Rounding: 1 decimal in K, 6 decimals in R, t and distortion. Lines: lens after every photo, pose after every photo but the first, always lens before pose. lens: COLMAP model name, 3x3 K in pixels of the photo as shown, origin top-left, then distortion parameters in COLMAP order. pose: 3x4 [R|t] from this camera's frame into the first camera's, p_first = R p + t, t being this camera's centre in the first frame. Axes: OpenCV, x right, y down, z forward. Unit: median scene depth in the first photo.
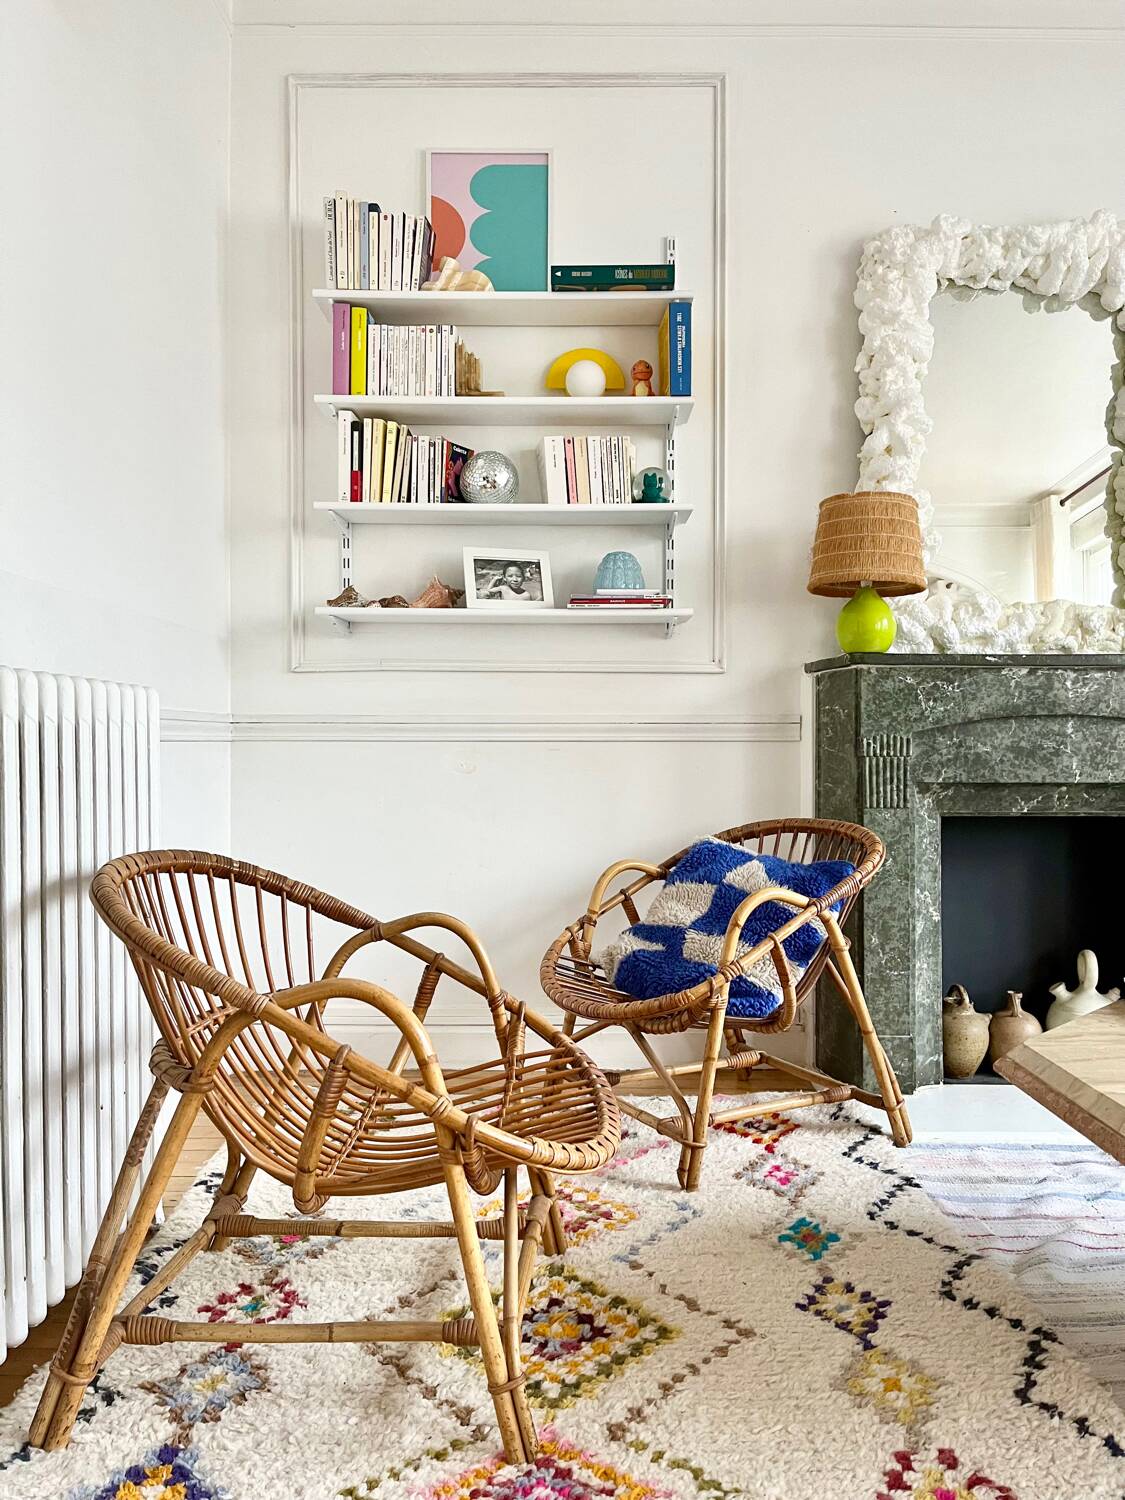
lens RADIAL K [[1129.8, 0, 566.6], [0, 1129.8, 754.2], [0, 0, 1]] dist [0.072268, -0.108207]
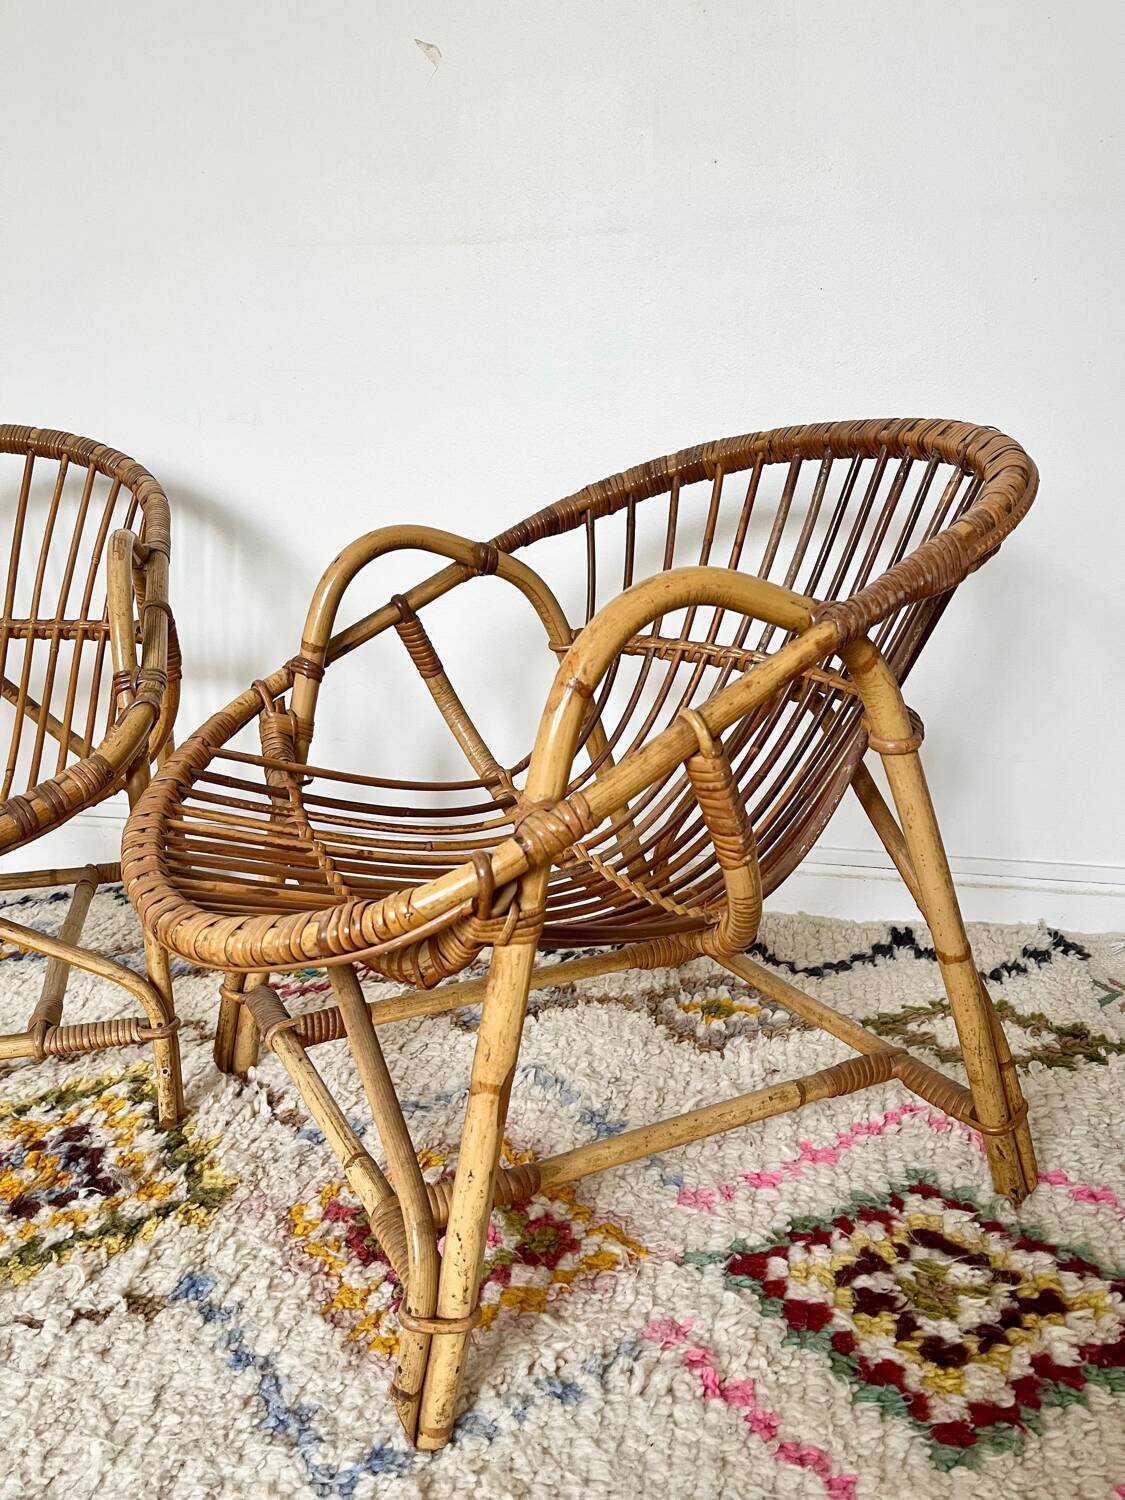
lens RADIAL K [[1133.6, 0, 568.1], [0, 1133.6, 753.0], [0, 0, 1]] dist [0.068405, -0.104076]
pose [[0.999507, 0.003822, -0.031148, 0.154026], [0.003757, 0.970850, 0.239656, 0.086131], [0.031156, -0.239655, 0.970358, 0.657000]]
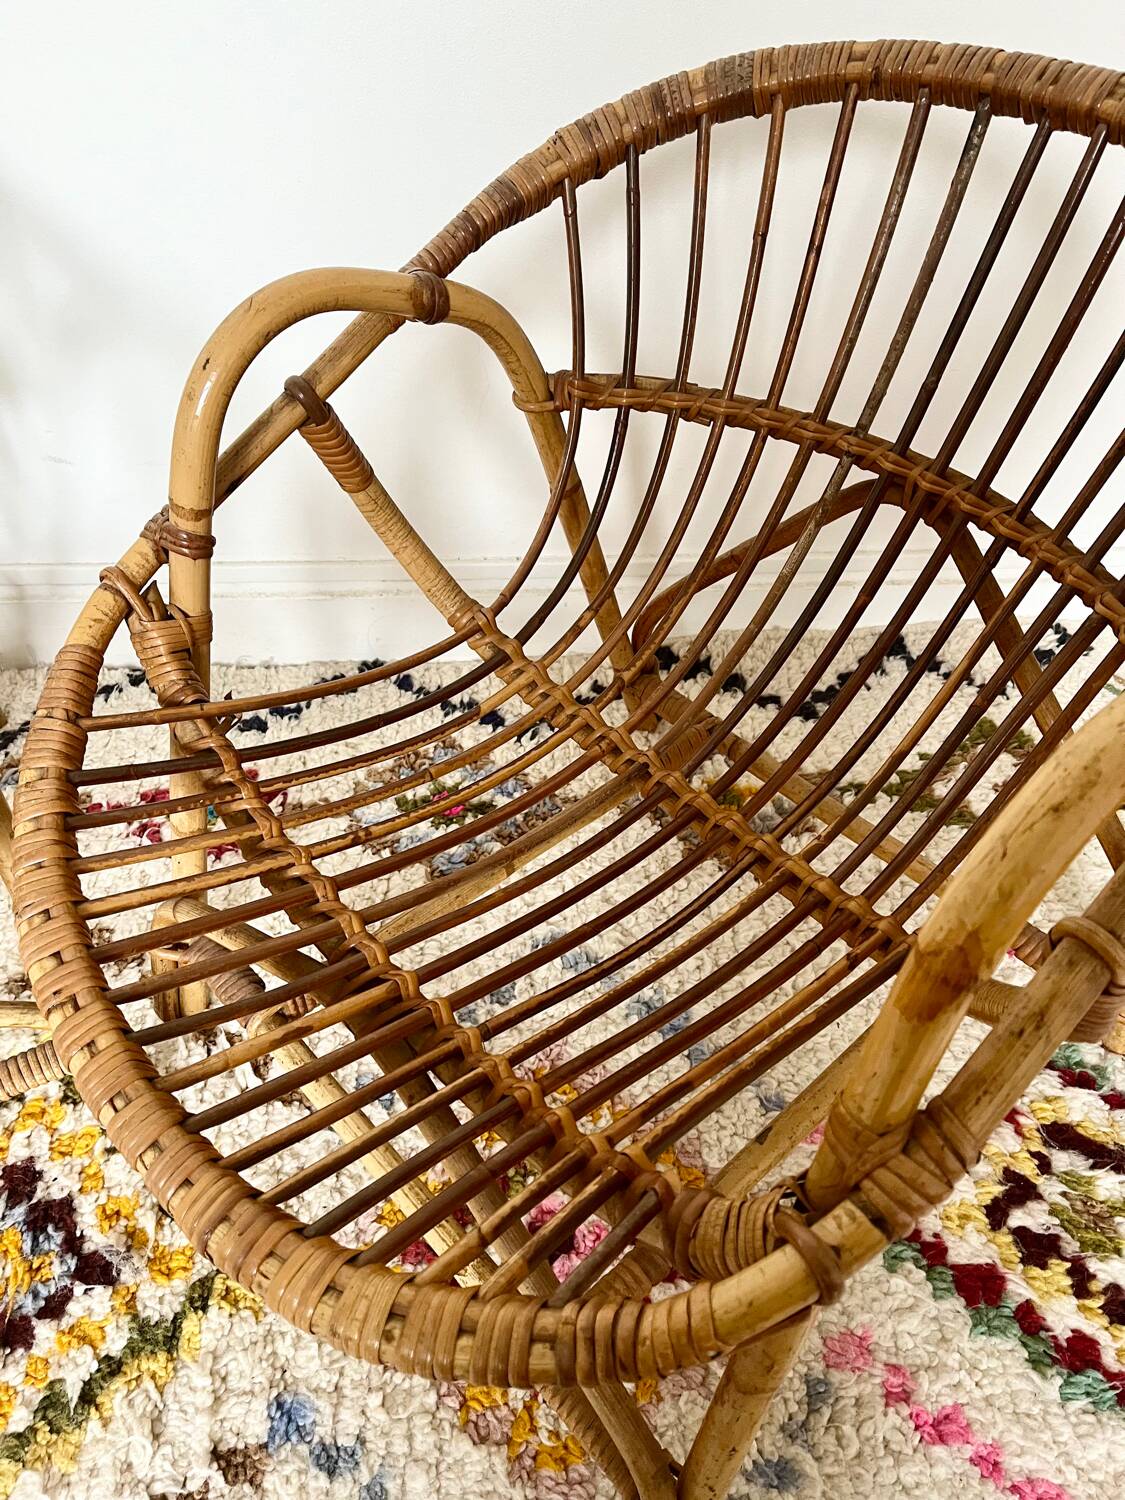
lens RADIAL K [[1147.0, 0, 569.2], [0, 1147.0, 747.1], [0, 0, 1]] dist [0.072226, -0.115659]
pose [[0.975888, -0.144095, 0.163951, 0.065603], [-0.002134, 0.744792, 0.667293, -0.000888], [-0.218263, -0.651553, 0.726526, 0.857445]]
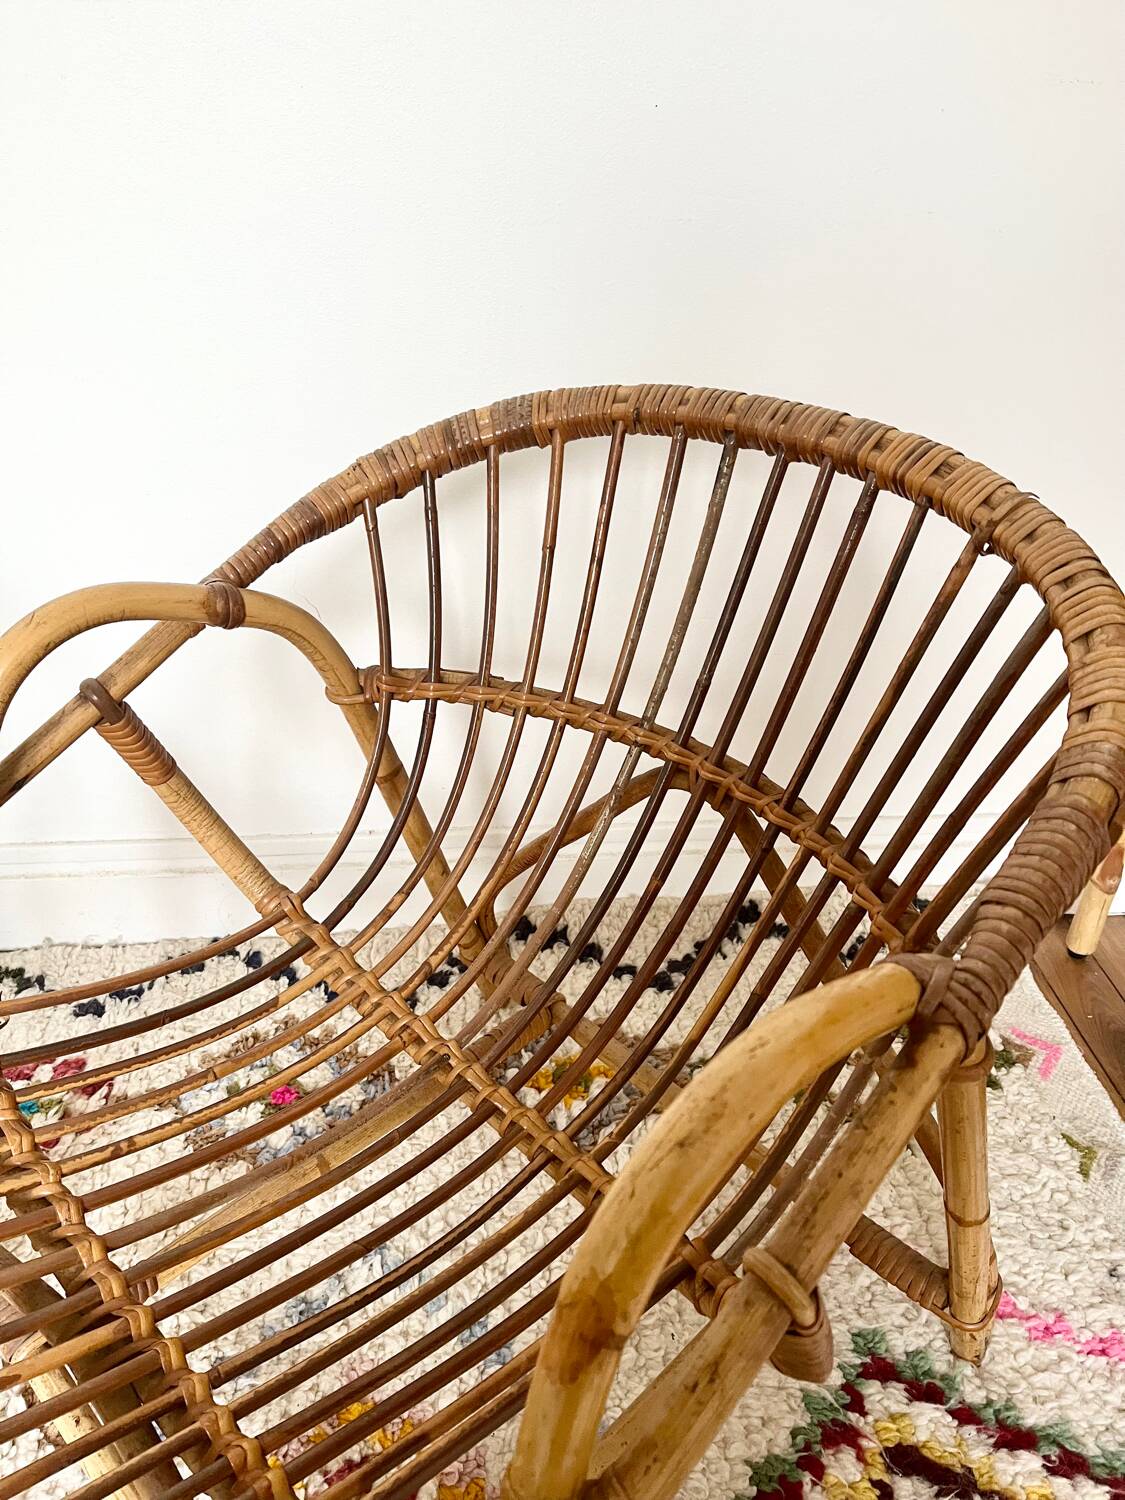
lens RADIAL K [[1147.0, 0, 569.2], [0, 1147.0, 747.1], [0, 0, 1]] dist [0.072226, -0.115659]
pose [[0.966481, -0.117415, 0.228315, 0.115105], [-0.011530, 0.868547, 0.495473, -0.012294], [-0.256479, -0.481498, 0.838080, 0.852027]]
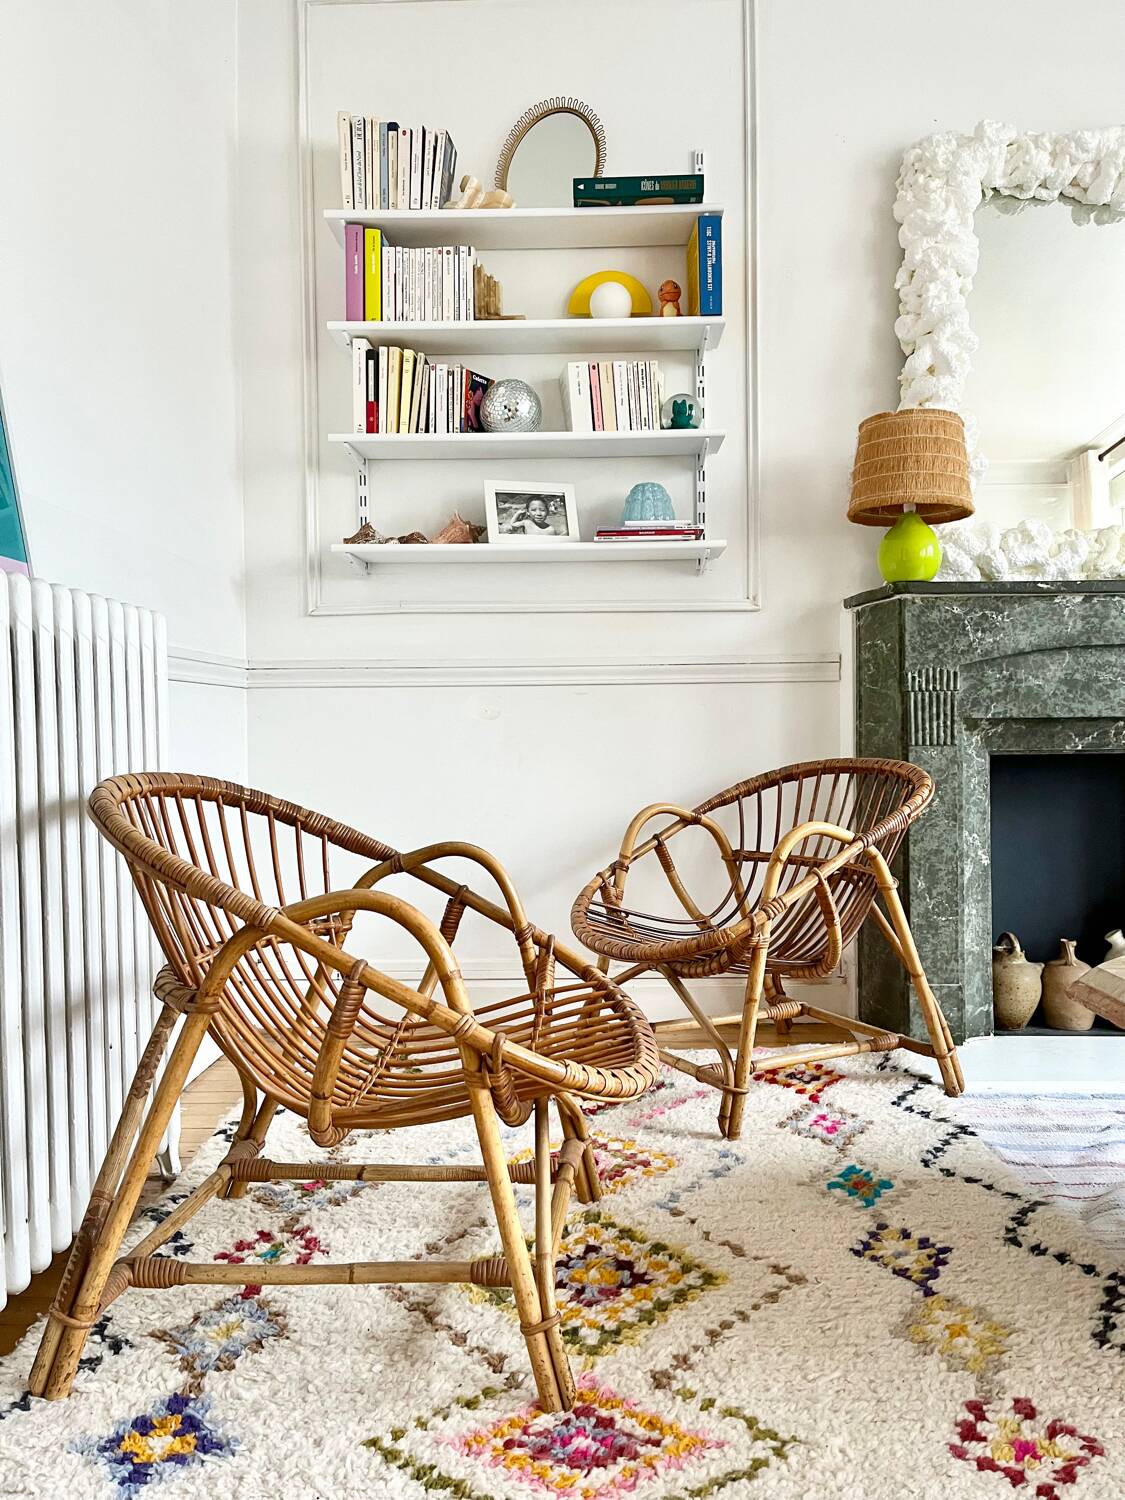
lens RADIAL K [[1133.6, 0, 568.1], [0, 1133.6, 753.0], [0, 0, 1]] dist [0.068405, -0.104076]
pose [[0.999696, -0.011852, -0.021602, -0.003262], [0.012181, 0.999811, 0.015147, 0.041508], [0.021418, -0.015406, 0.999652, 0.046871]]
